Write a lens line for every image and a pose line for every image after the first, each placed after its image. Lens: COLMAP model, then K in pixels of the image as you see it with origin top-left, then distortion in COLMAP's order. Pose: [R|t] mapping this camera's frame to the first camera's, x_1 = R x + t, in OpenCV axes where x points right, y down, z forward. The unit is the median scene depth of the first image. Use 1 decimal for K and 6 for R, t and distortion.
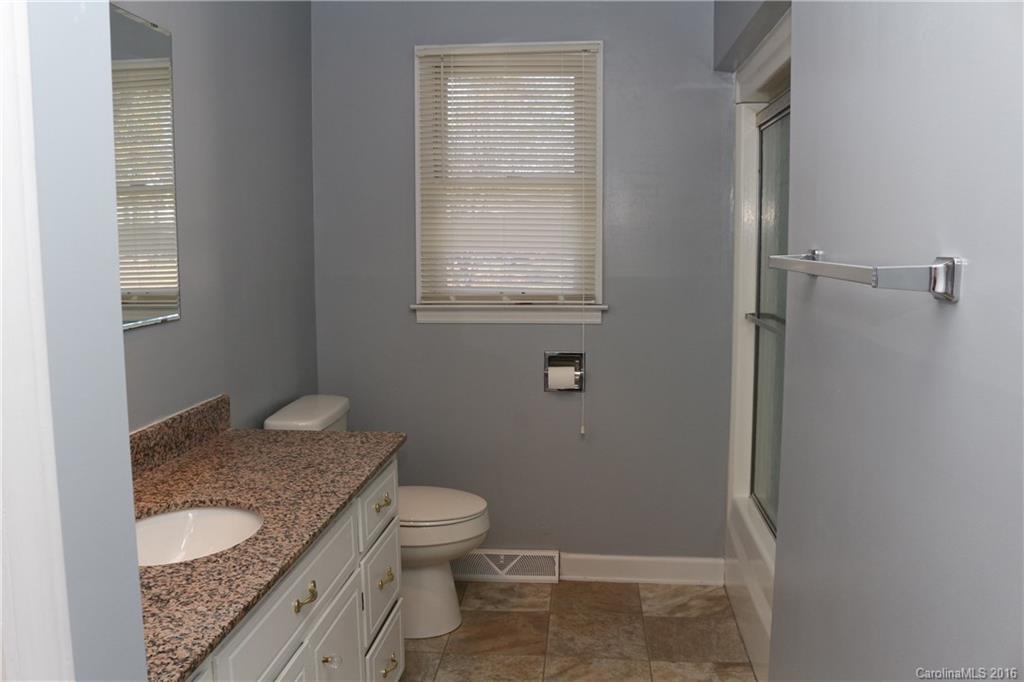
lens RADIAL K [[881.7, 0, 513.6], [0, 881.7, 341.5], [0, 0, 1]] dist [-0.029029, 0.052515]
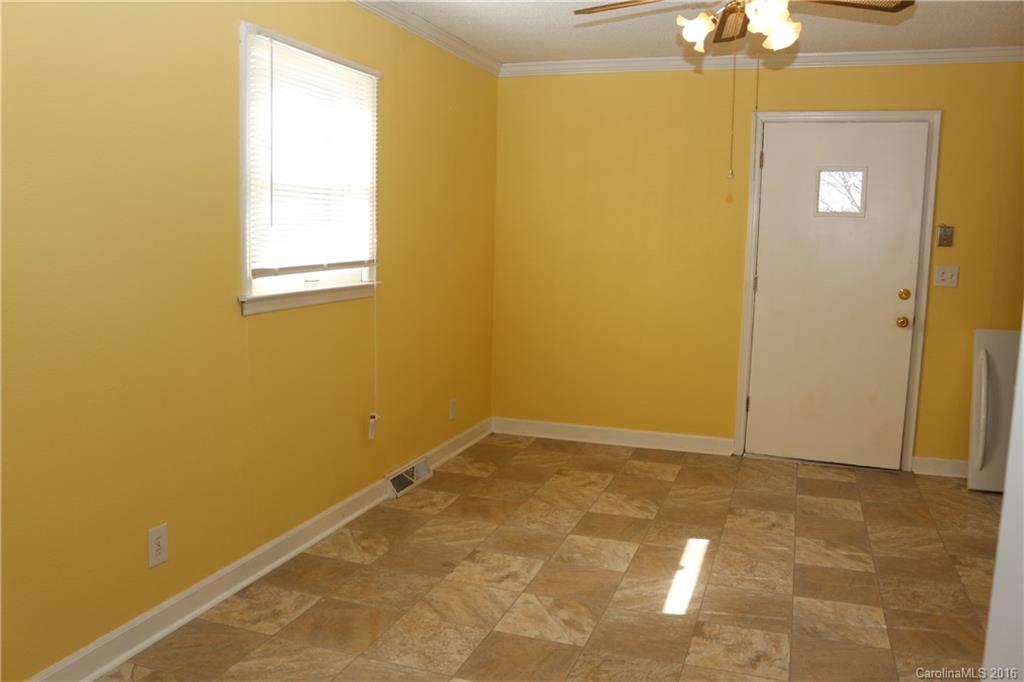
lens RADIAL K [[881.7, 0, 511.2], [0, 881.7, 340.7], [0, 0, 1]] dist [-0.029029, 0.052515]
pose [[0.231639, -0.108260, 0.966759, -0.871729], [0.088962, 0.991982, 0.089769, -0.048856], [-0.968725, 0.065211, 0.239413, 0.568598]]
